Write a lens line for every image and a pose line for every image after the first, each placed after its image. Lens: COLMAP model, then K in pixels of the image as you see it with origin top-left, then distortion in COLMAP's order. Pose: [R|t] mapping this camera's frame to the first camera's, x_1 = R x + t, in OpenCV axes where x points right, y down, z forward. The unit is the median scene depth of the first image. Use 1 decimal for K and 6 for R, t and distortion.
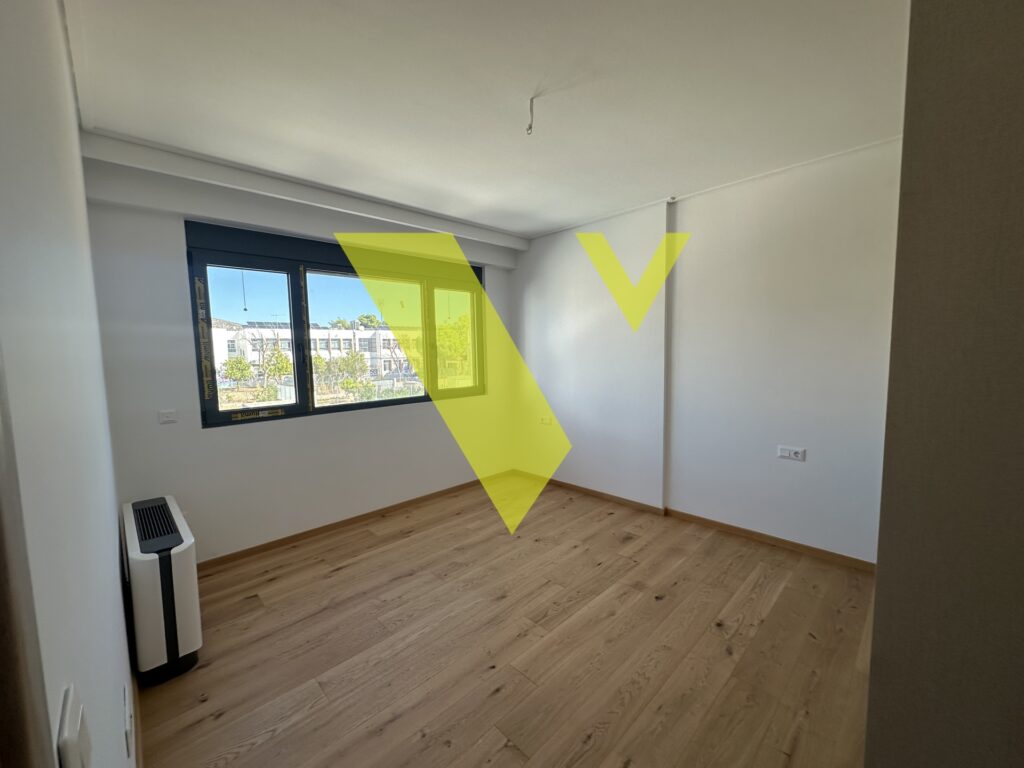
lens RADIAL K [[410.8, 0, 512.9], [0, 410.8, 385.0], [0, 0, 1]] dist [-0.003251, 0.000213]
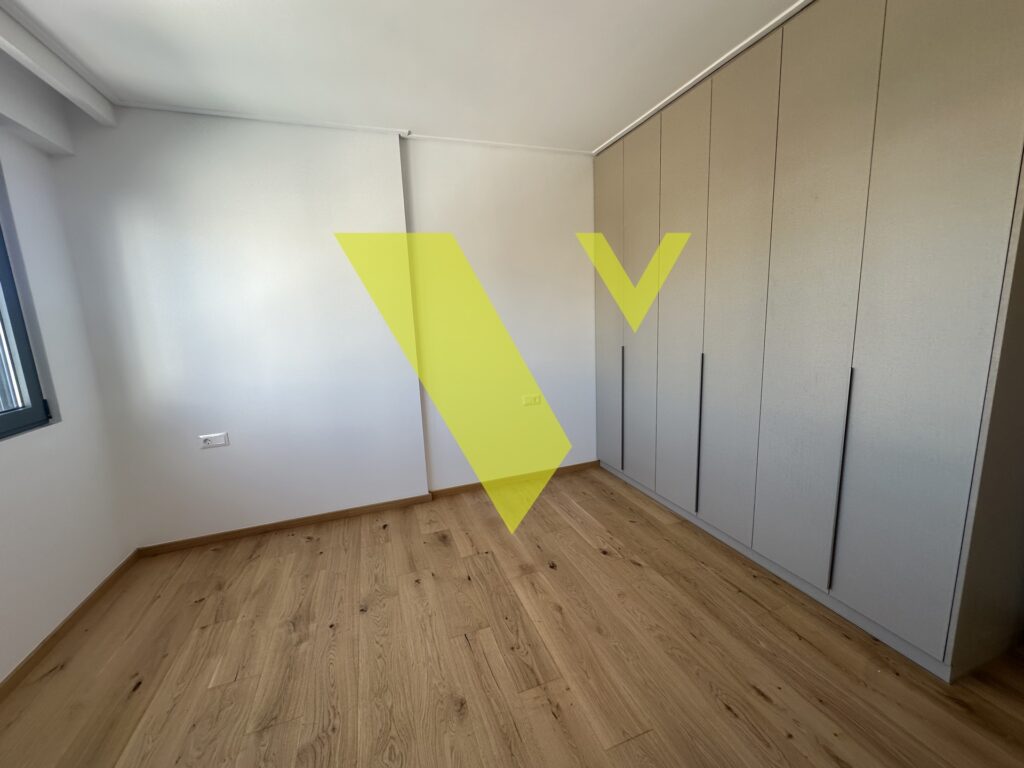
lens RADIAL K [[410.8, 0, 512.5], [0, 410.8, 383.5], [0, 0, 1]] dist [-0.003251, 0.000213]
pose [[0.414746, -0.149227, 0.897618, -0.386822], [0.115140, 0.987138, 0.110909, -0.016737], [-0.902623, 0.057353, 0.426593, 0.520648]]
